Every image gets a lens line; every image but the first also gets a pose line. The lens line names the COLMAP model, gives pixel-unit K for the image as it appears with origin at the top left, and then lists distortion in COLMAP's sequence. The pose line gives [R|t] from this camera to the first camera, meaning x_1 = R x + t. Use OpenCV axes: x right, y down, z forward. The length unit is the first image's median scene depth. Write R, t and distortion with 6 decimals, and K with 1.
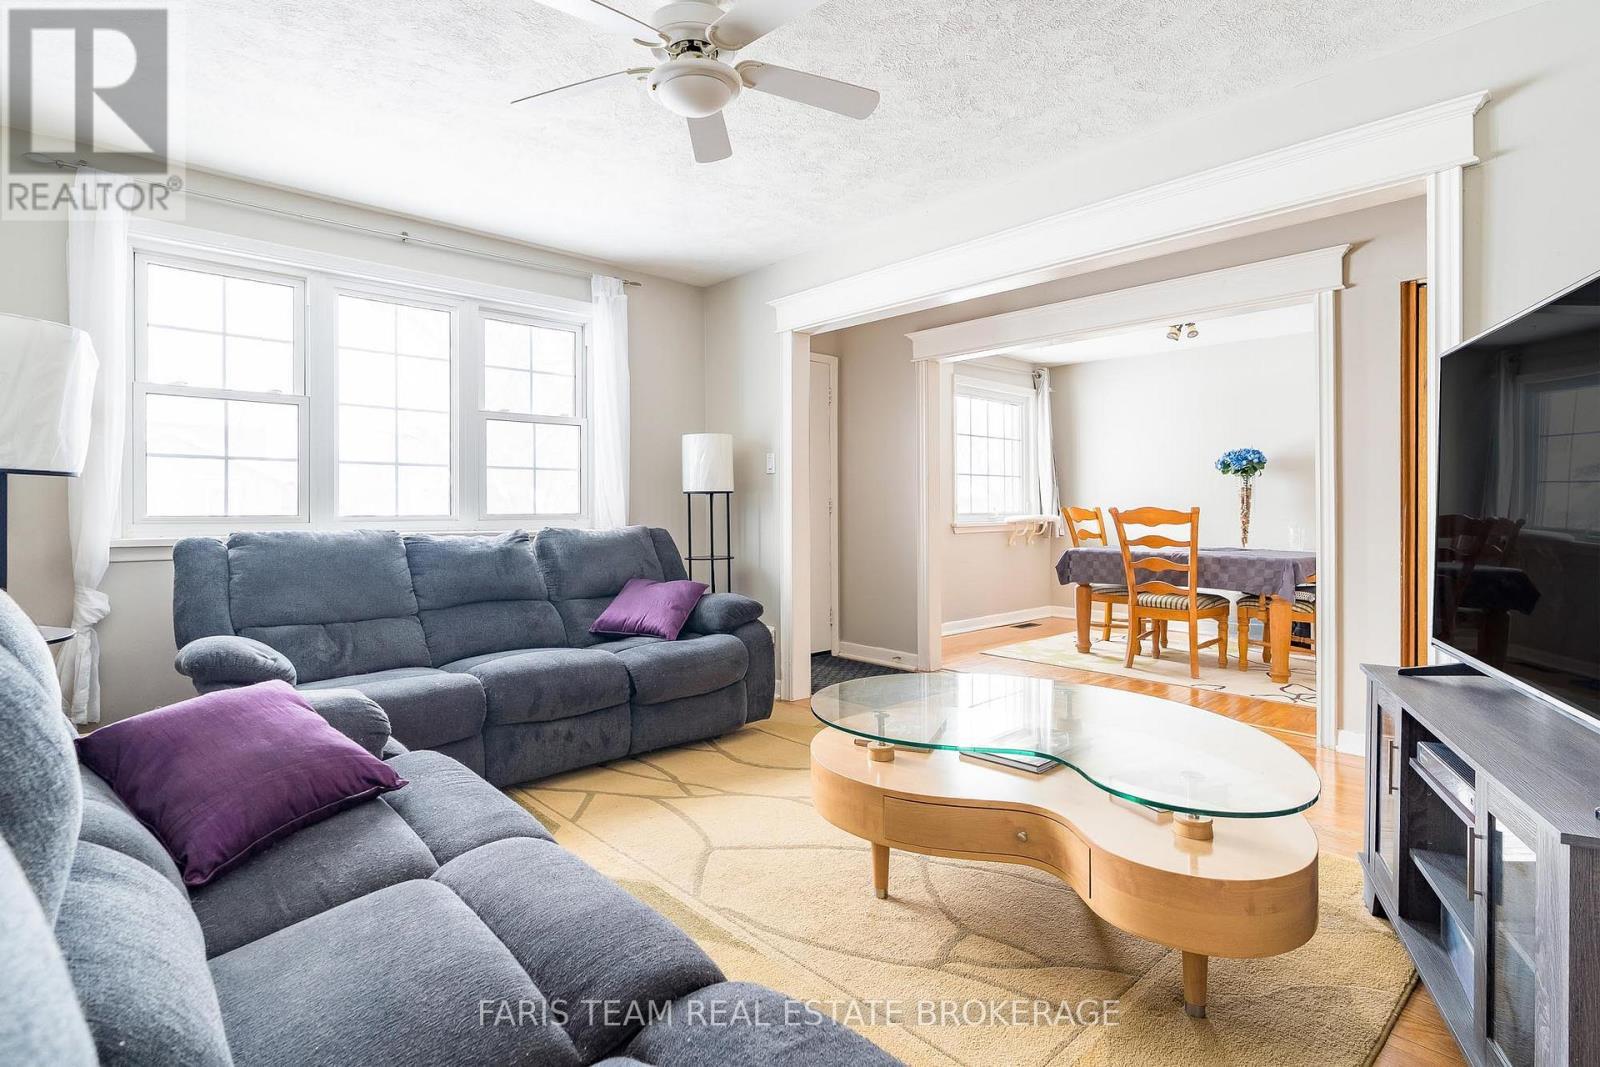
lens RADIAL K [[774.9, 0, 758.2], [0, 774.9, 512.2], [0, 0, 1]] dist [-0.004404, 0.002408]
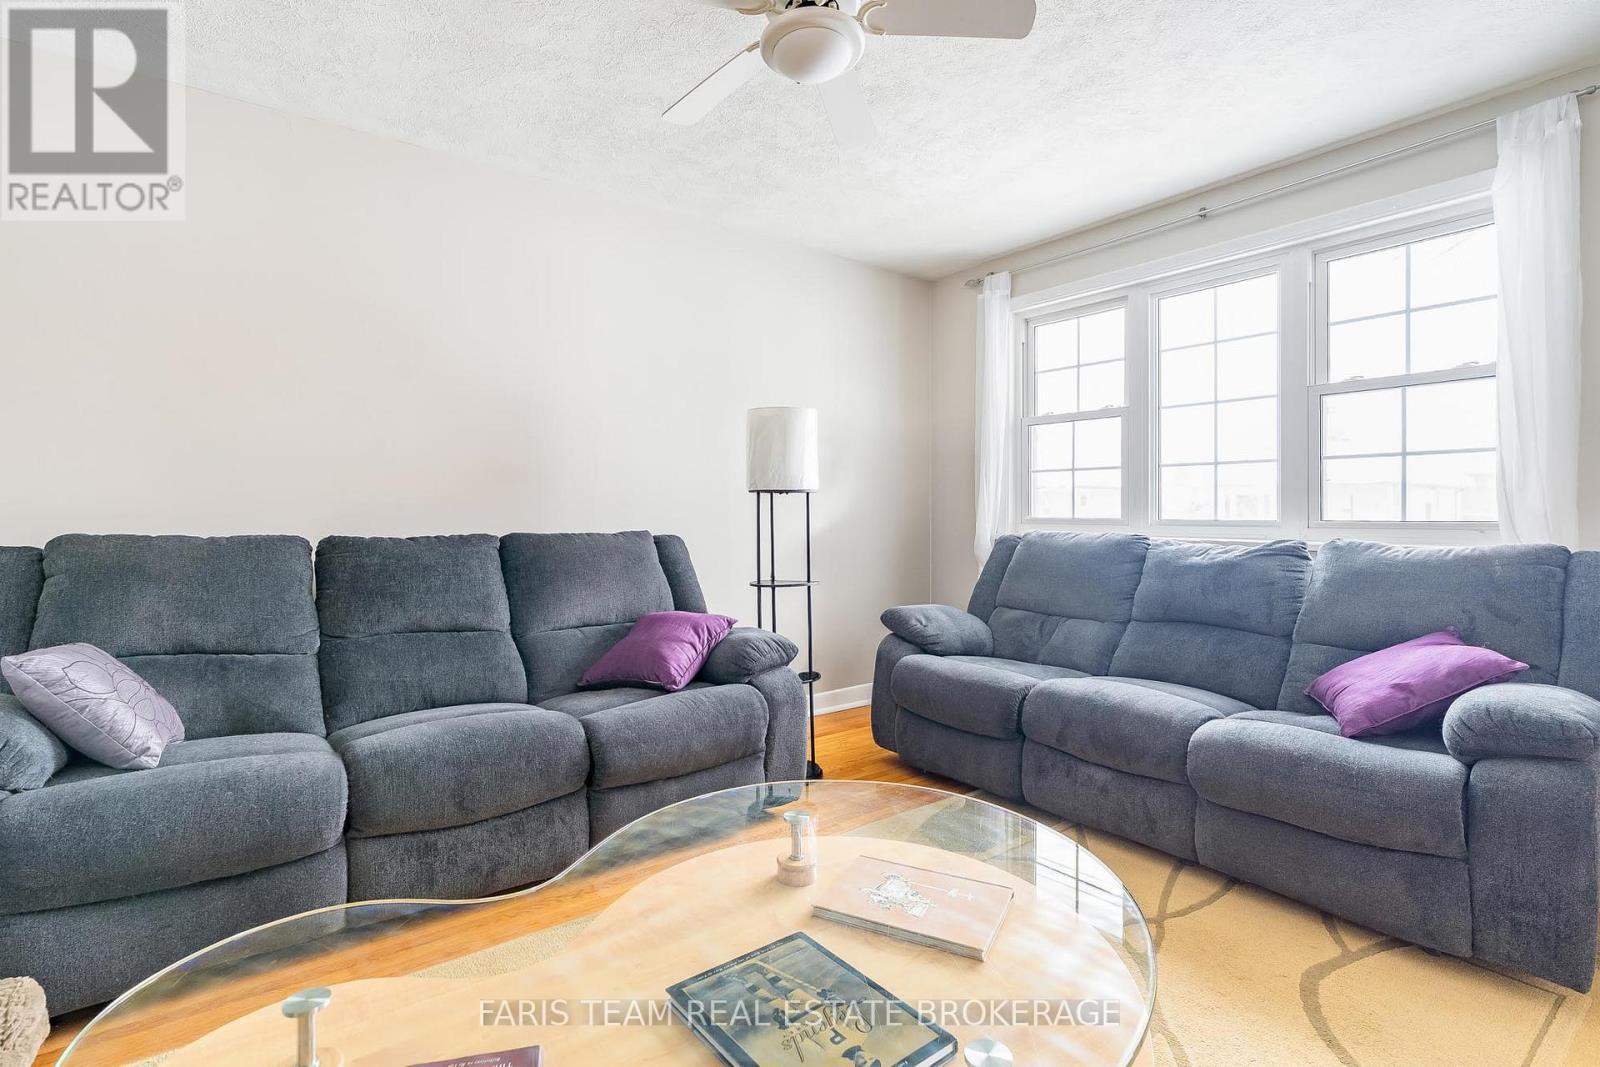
lens RADIAL K [[774.9, 0, 815.6], [0, 774.9, 517.7], [0, 0, 1]] dist [-0.004404, 0.002408]
pose [[-0.055879, 0.008837, -0.998398, 0.510494], [-0.005248, 0.999944, 0.009144, -0.004560], [0.998424, 0.005751, -0.055830, 0.639753]]
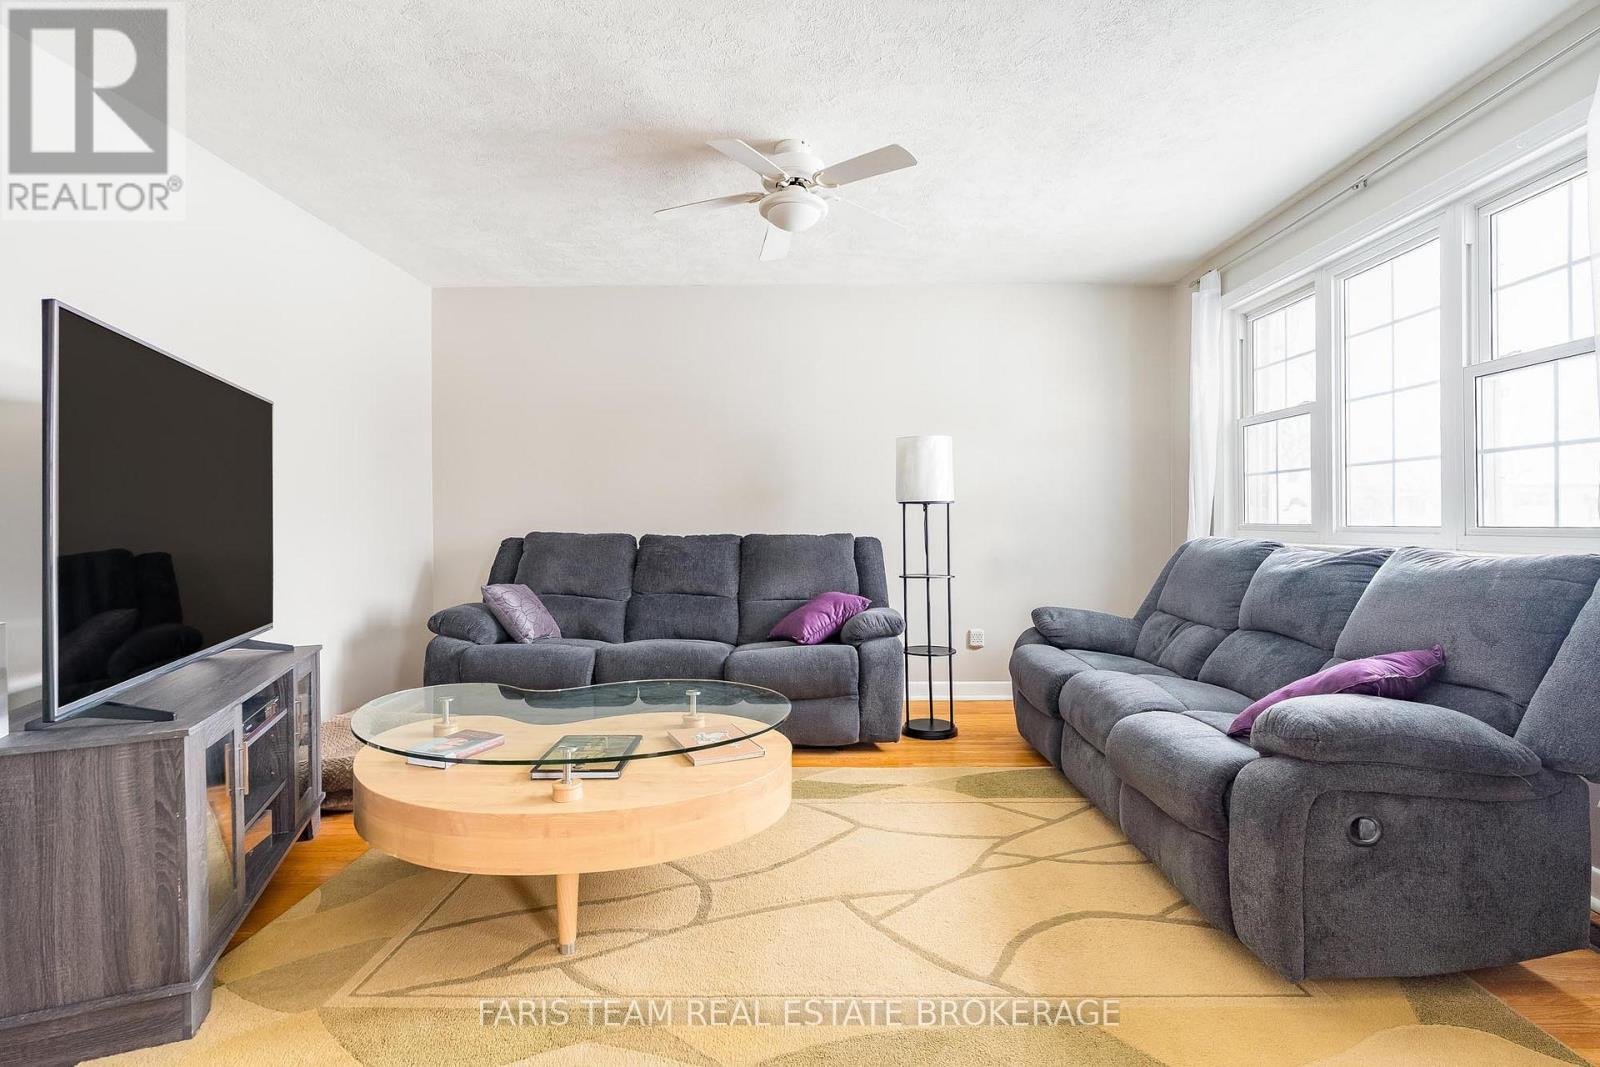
lens RADIAL K [[774.9, 0, 798.1], [0, 774.9, 522.4], [0, 0, 1]] dist [-0.004404, 0.002408]
pose [[-0.659555, 0.007374, -0.751621, 0.584516], [0.002287, 0.999967, 0.007803, -0.007356], [0.751653, 0.003428, -0.659550, 1.169539]]
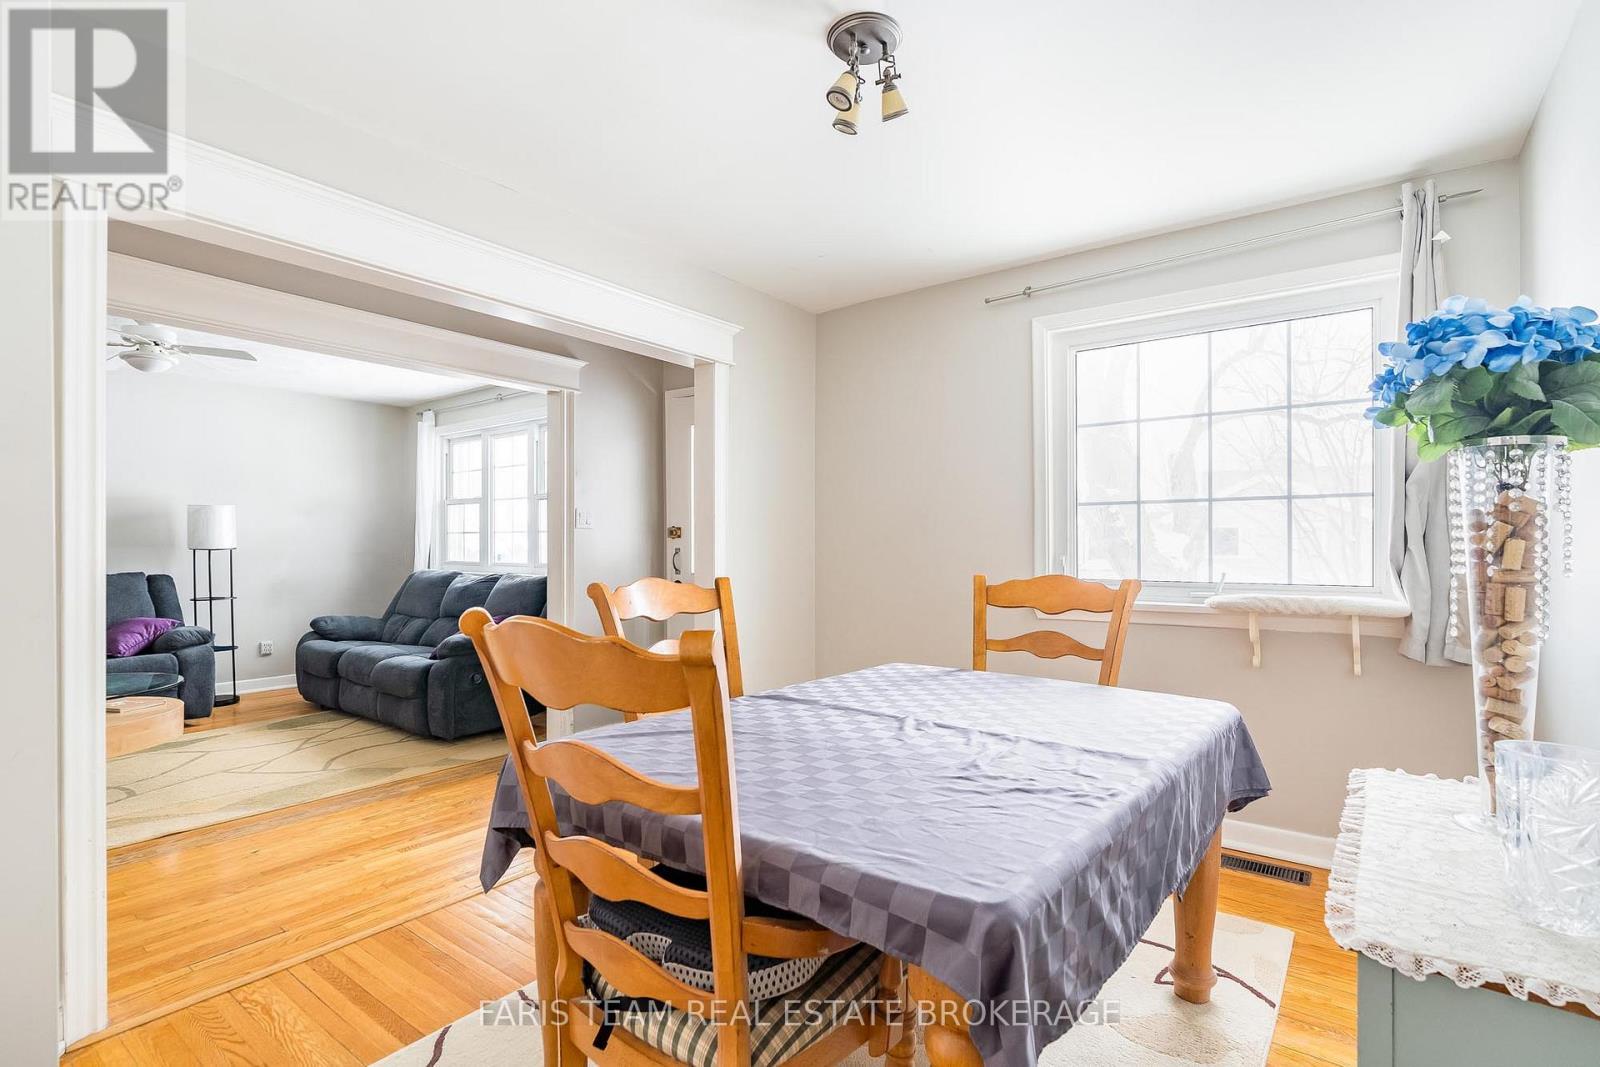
lens RADIAL K [[774.9, 0, 808.8], [0, 774.9, 536.6], [0, 0, 1]] dist [-0.004404, 0.002408]
pose [[0.210162, -0.007883, -0.977635, 1.428608], [-0.004587, 0.999949, -0.009049, -0.043805], [0.977656, 0.006386, 0.210115, 1.401172]]
